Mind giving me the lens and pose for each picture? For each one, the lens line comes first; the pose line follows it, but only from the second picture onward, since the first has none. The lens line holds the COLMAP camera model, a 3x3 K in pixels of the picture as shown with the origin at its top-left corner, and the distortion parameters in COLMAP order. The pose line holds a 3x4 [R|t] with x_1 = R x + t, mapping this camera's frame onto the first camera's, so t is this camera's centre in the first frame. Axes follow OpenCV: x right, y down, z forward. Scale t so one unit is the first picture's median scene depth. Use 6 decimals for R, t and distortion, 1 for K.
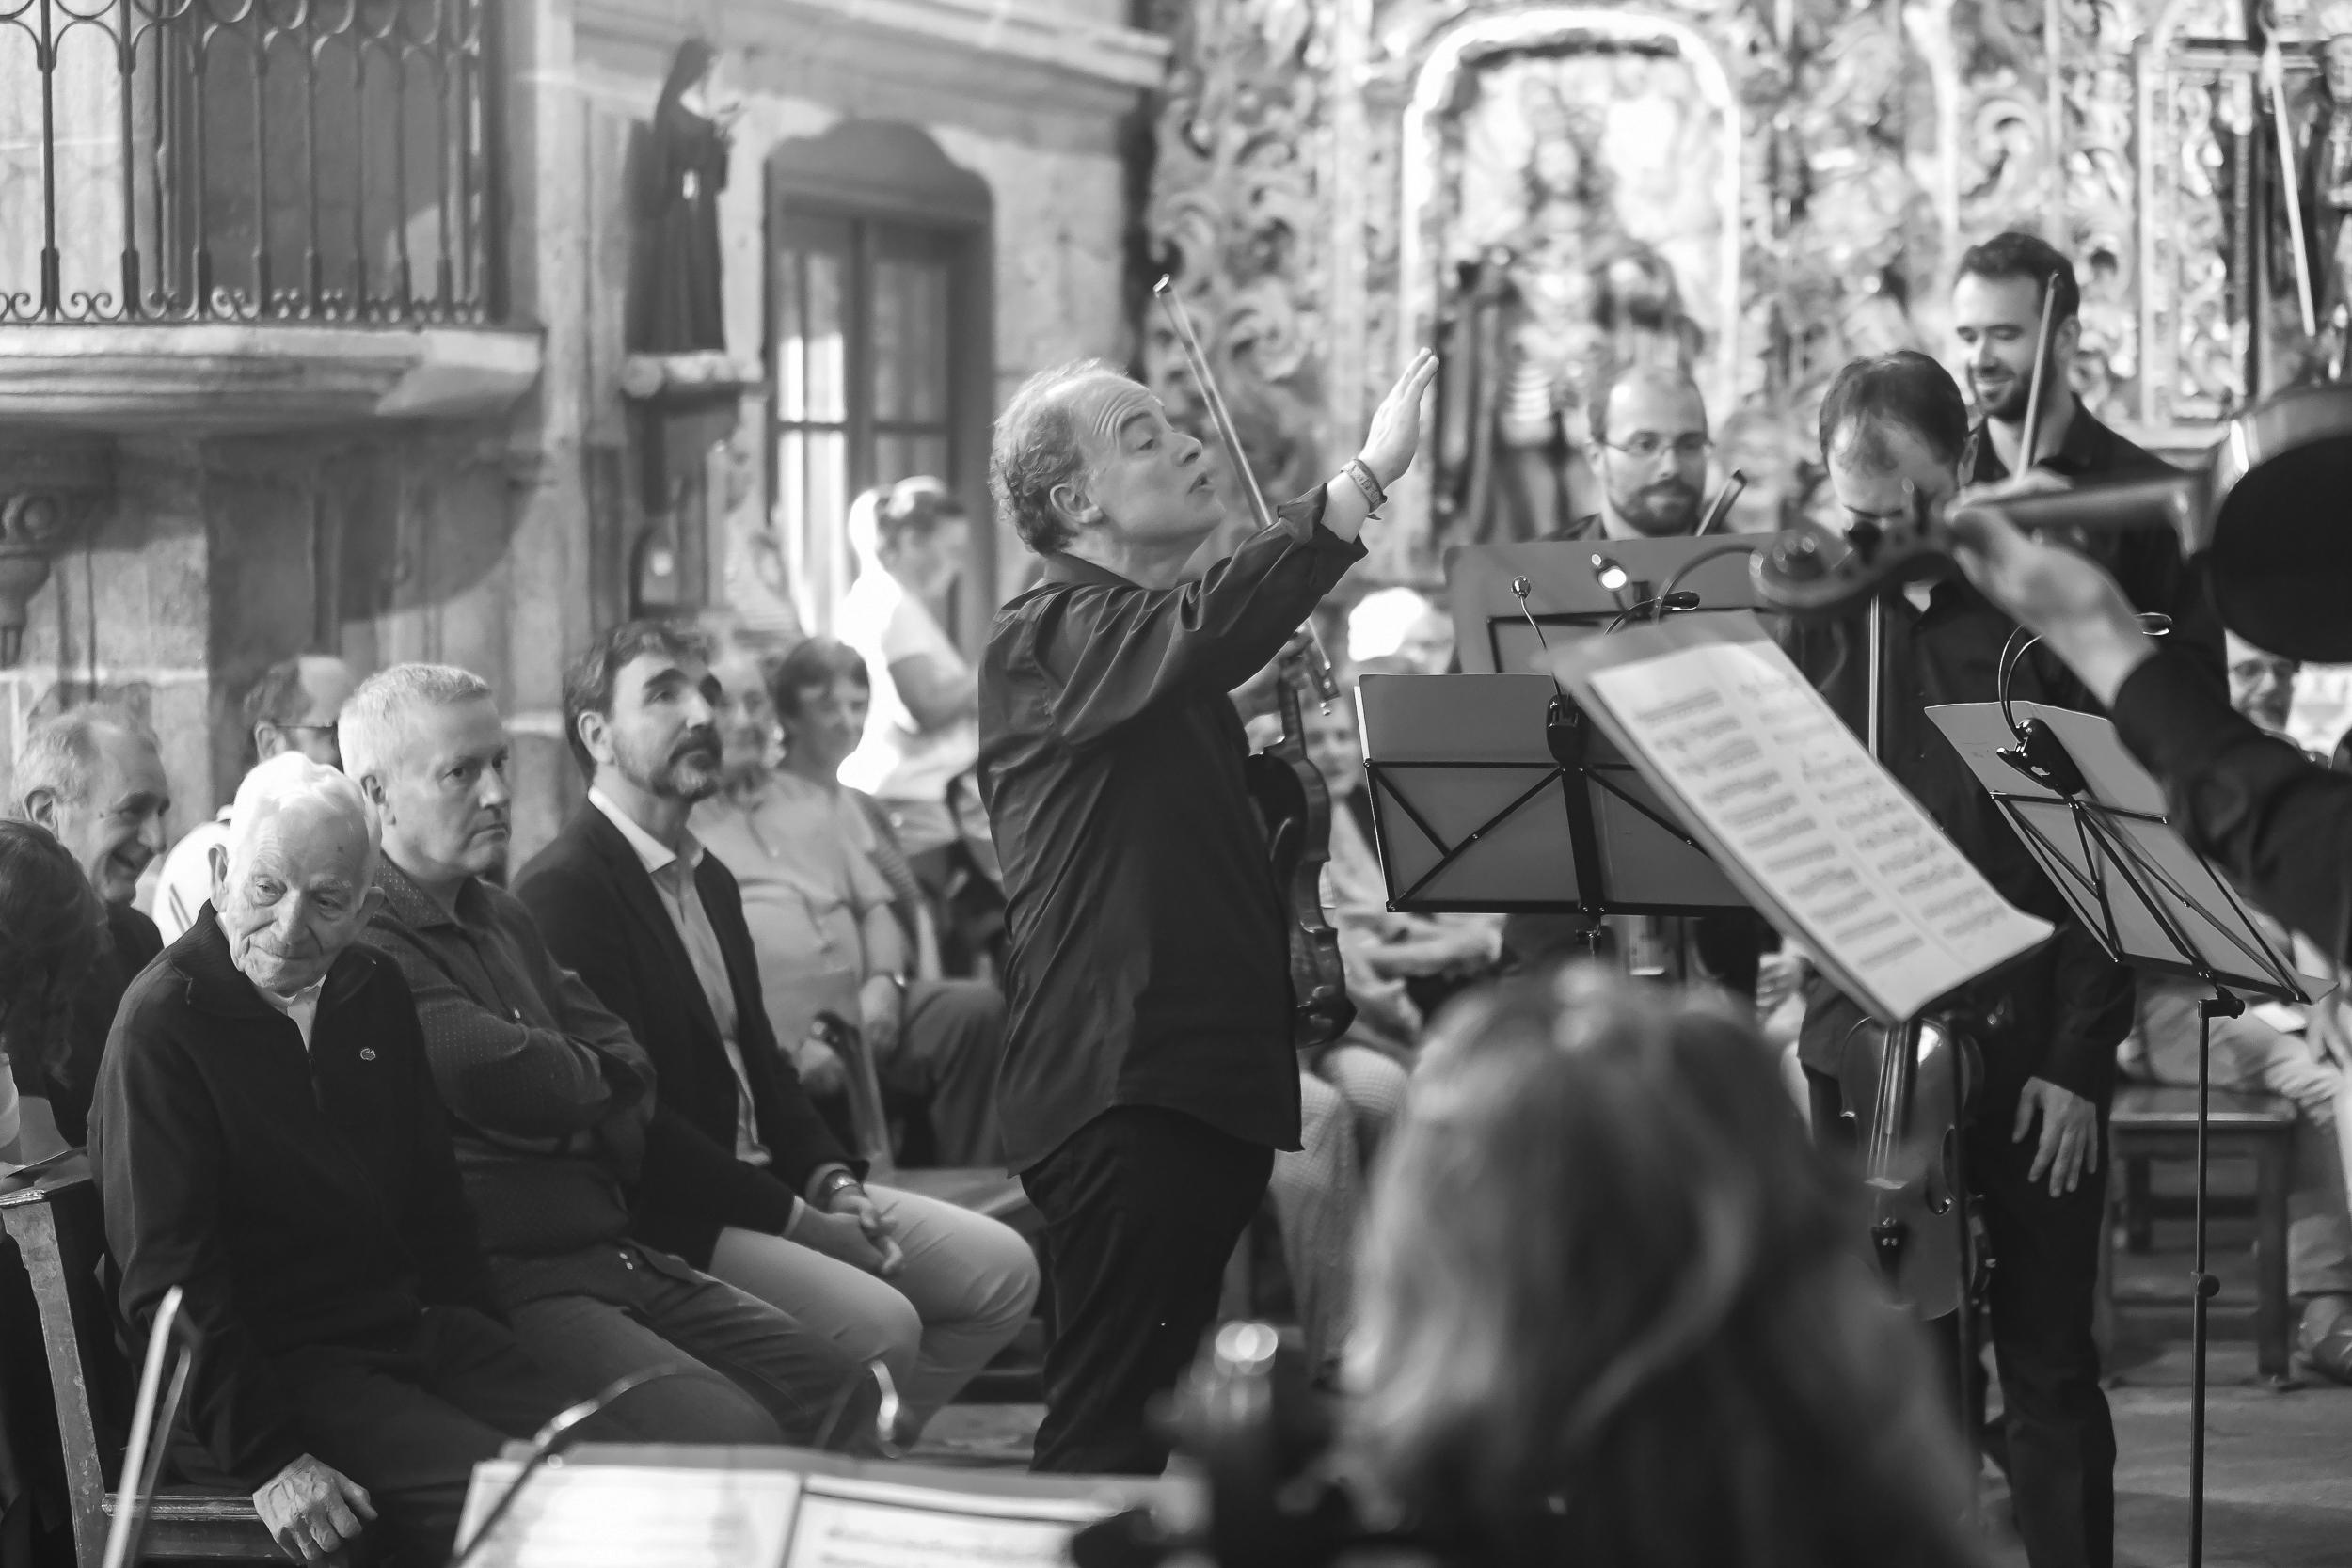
lens RADIAL K [[4883.5, 0, 1176.0], [0, 4883.5, 784.0], [0, 0, 1]] dist [-0.320406, -0.074270]
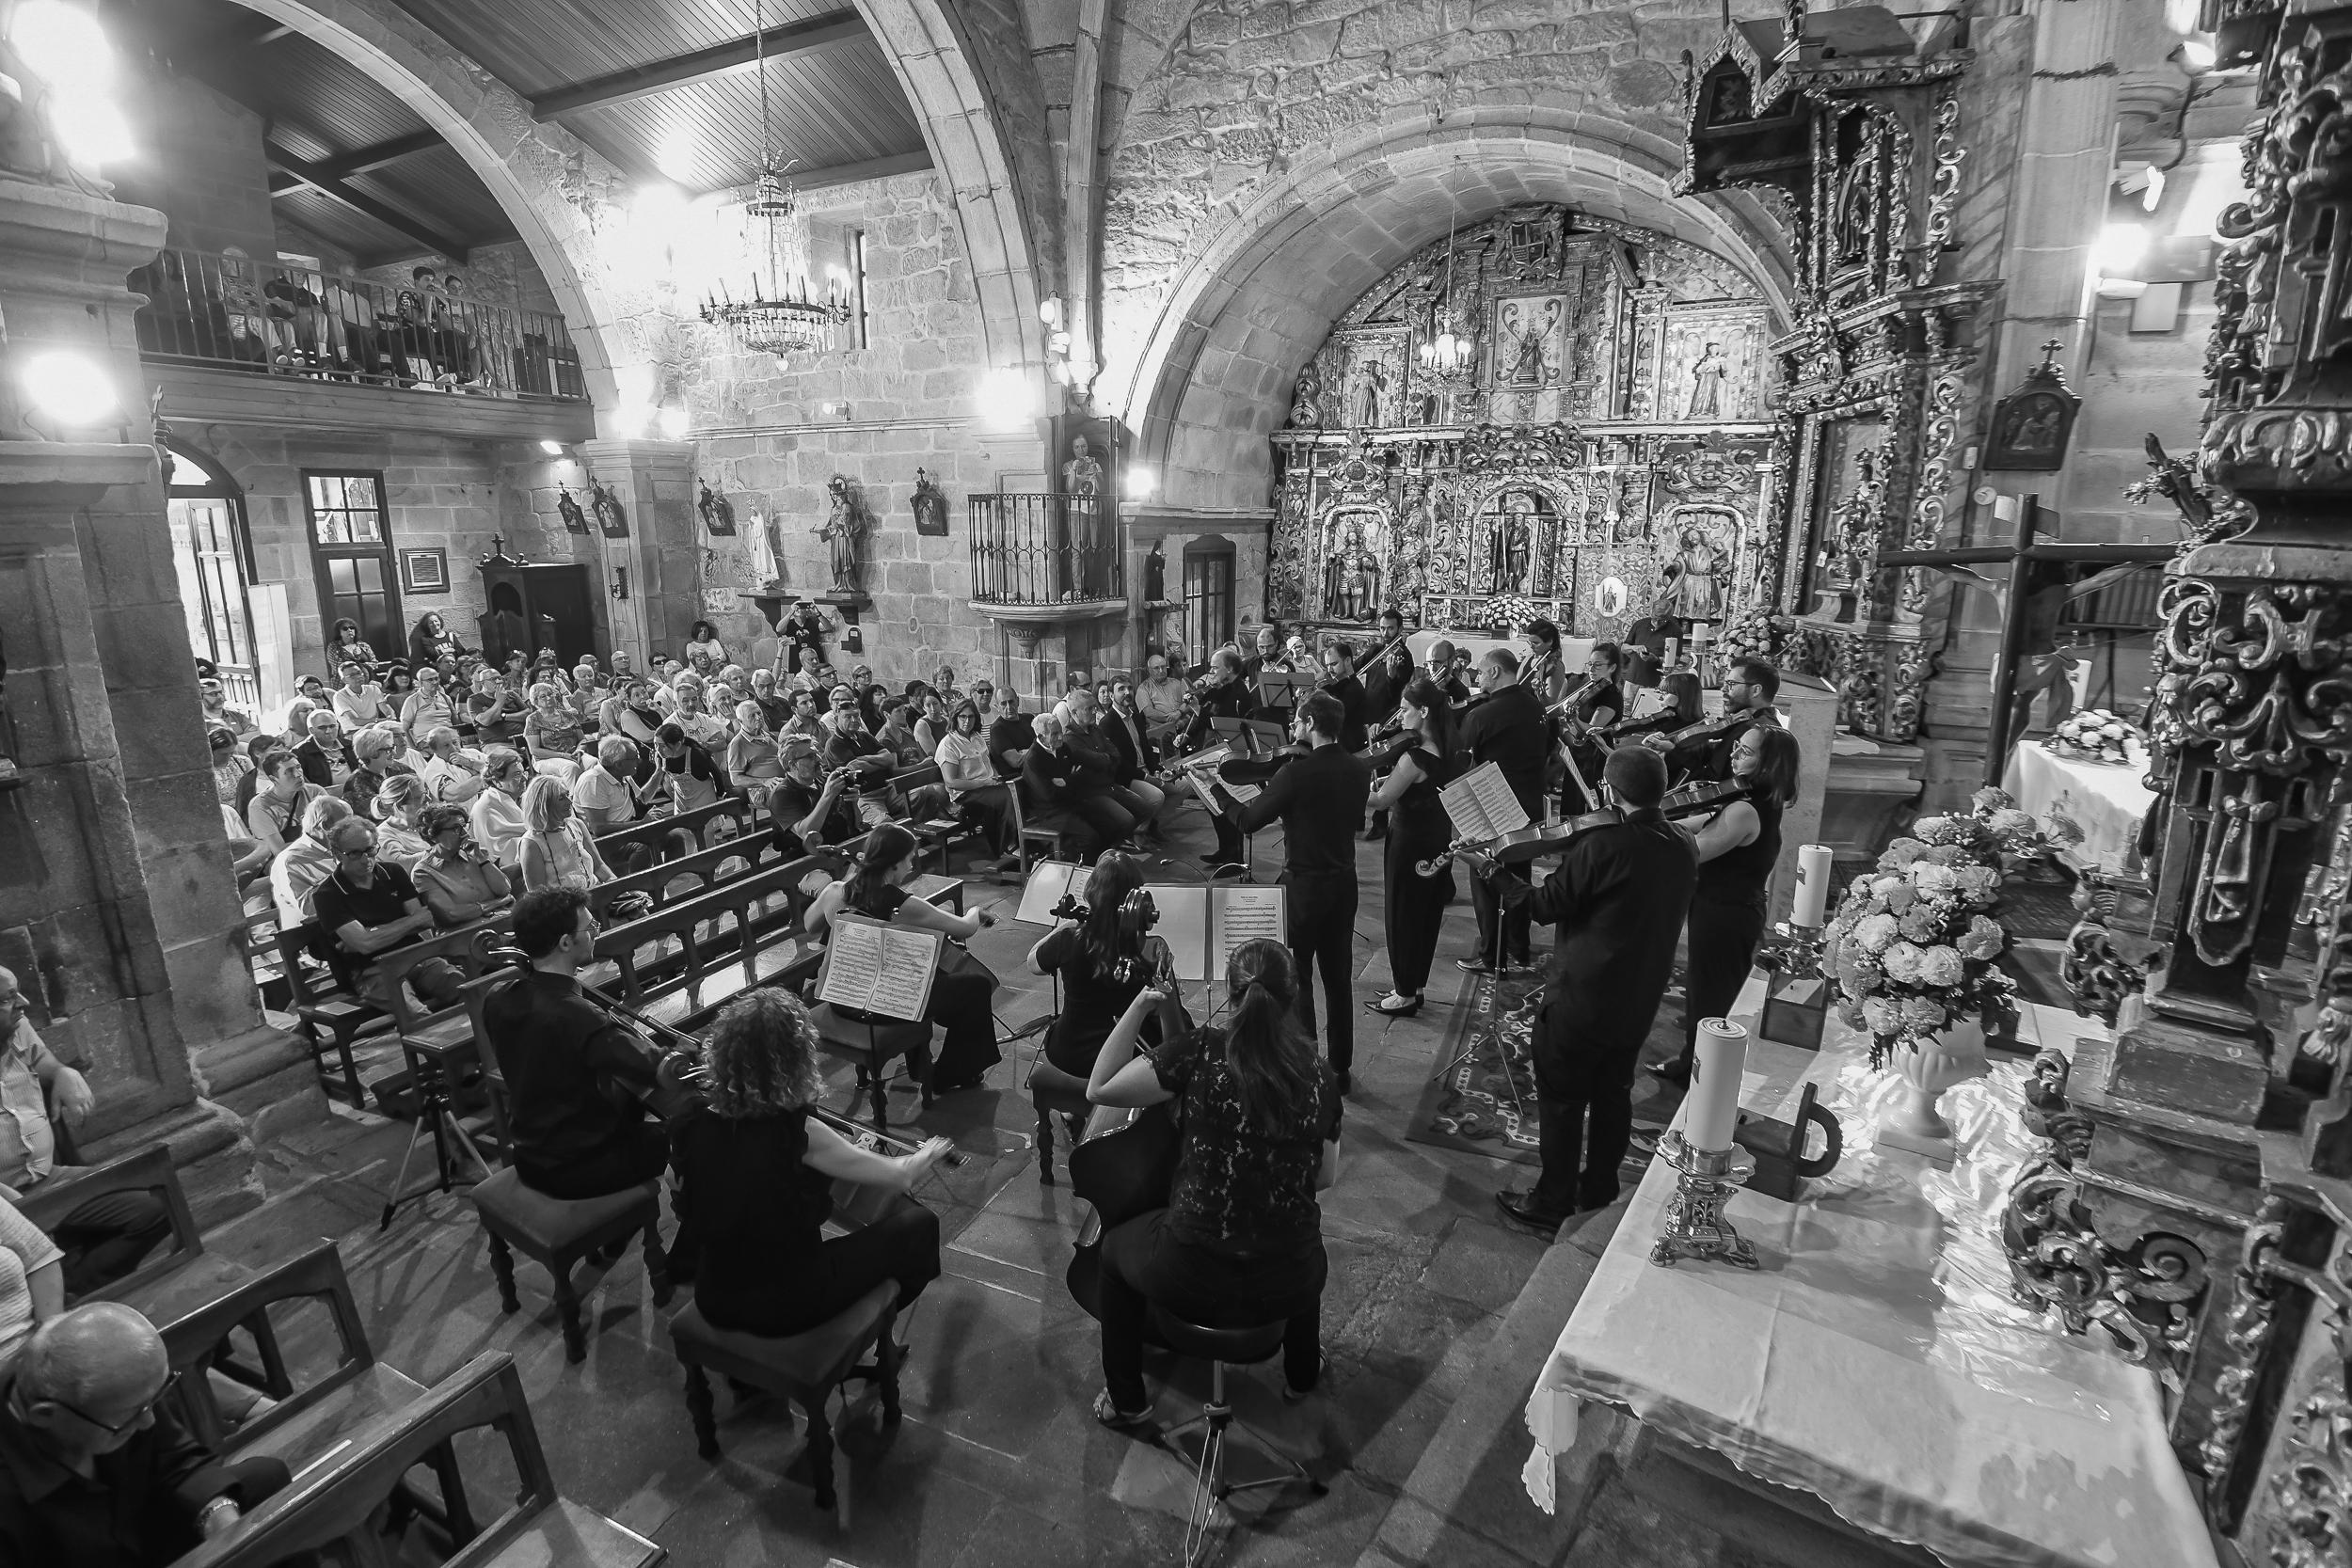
lens RADIAL K [[1070.5, 0, 1176.0], [0, 1070.5, 784.0], [0, 0, 1]] dist [-0.009160, -0.022764]
pose [[0.989554, 0.045129, -0.136918, 0.062990], [-0.022601, 0.986561, 0.161825, -0.053375], [0.142381, -0.157040, 0.977275, -0.134300]]
